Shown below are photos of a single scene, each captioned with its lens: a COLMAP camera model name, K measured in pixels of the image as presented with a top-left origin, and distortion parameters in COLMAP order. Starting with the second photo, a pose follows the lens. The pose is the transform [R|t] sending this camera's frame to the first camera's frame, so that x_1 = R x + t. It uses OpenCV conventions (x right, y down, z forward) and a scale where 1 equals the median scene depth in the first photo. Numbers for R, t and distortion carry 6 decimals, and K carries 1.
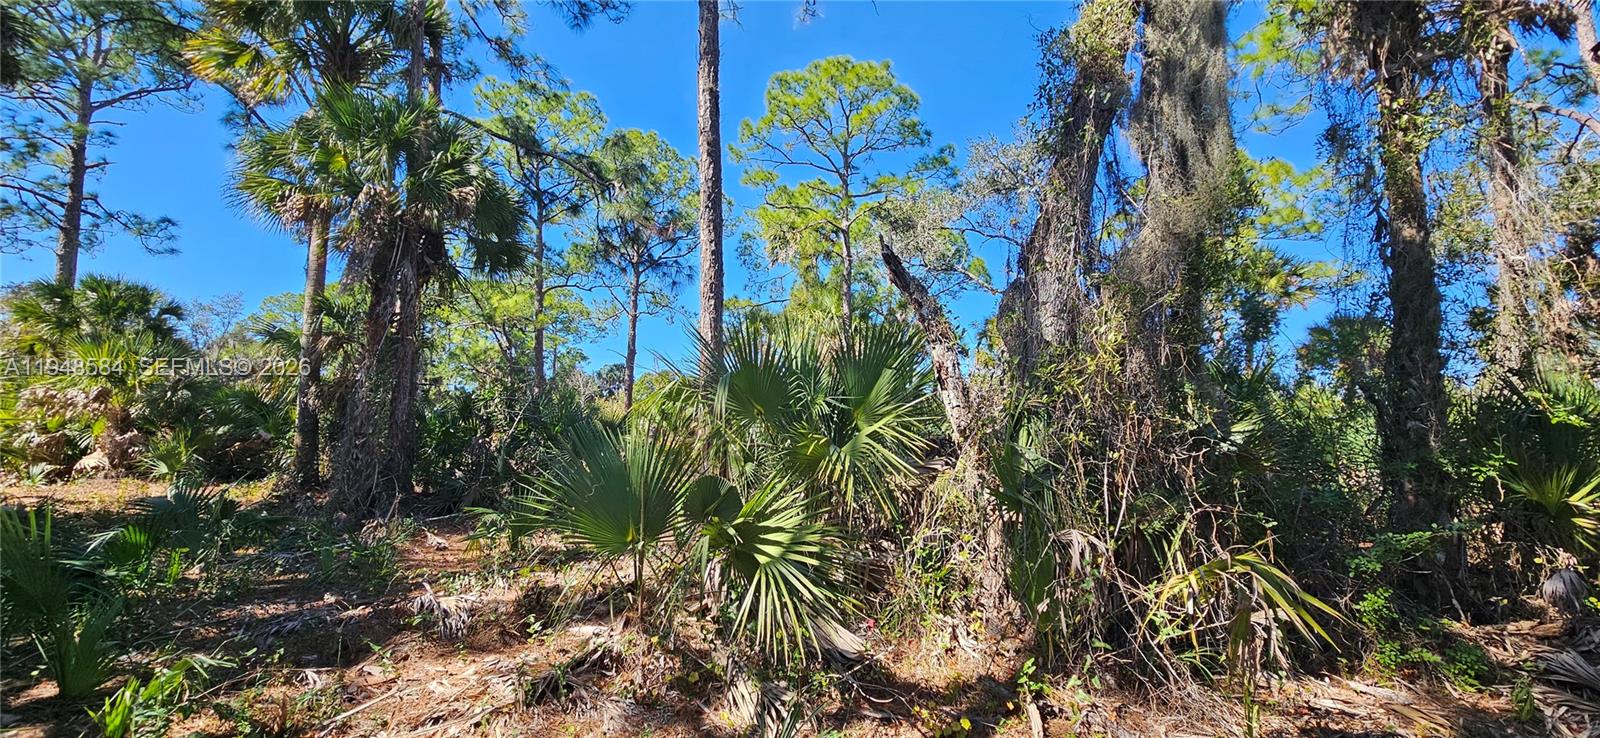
lens RADIAL K [[659.4, 0, 799.8], [0, 659.4, 352.7], [0, 0, 1]] dist [0.002487, 0.000790]
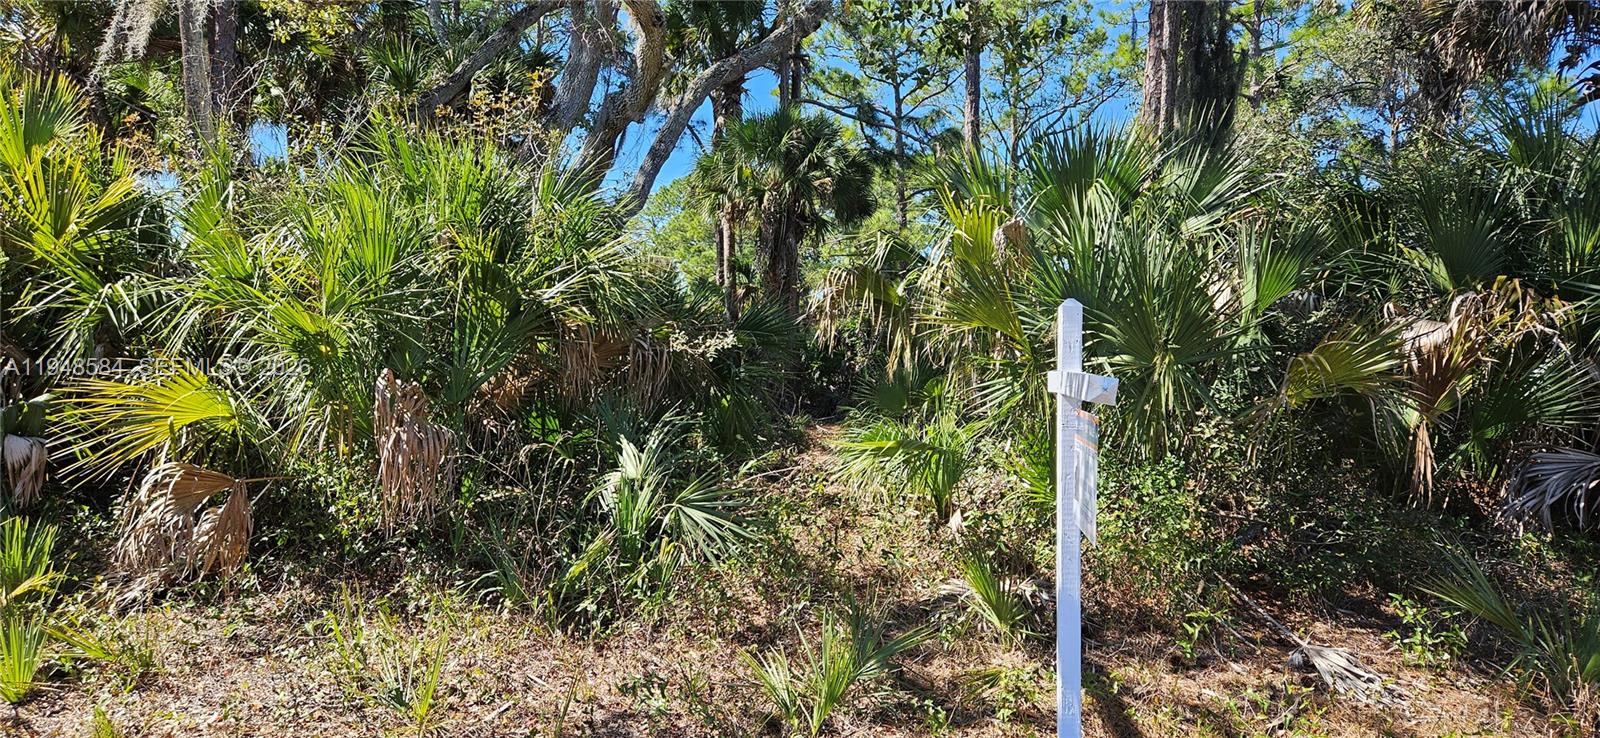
lens RADIAL K [[1005.9, 0, 785.7], [0, 1005.9, 363.8], [0, 0, 1]] dist [0.065147, -0.018019]
pose [[0.868894, -0.001119, -0.494998, 0.407456], [0.064613, 0.991698, 0.111177, -0.097006], [0.490764, -0.128584, 0.861752, -0.794686]]
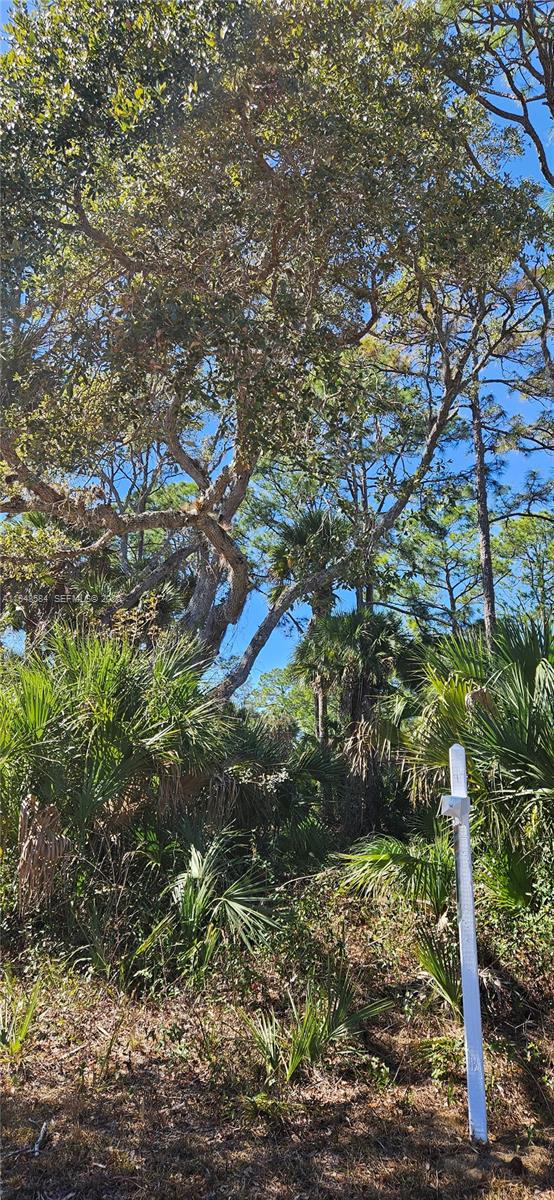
lens RADIAL K [[754.4, 0, 273.9], [0, 754.4, 592.0], [0, 0, 1]] dist [0.065147, -0.018019]
pose [[0.791054, -0.155619, -0.591622, 0.473146], [0.070823, 0.983897, -0.164106, -0.093847], [0.607634, 0.087916, 0.789337, -0.805734]]
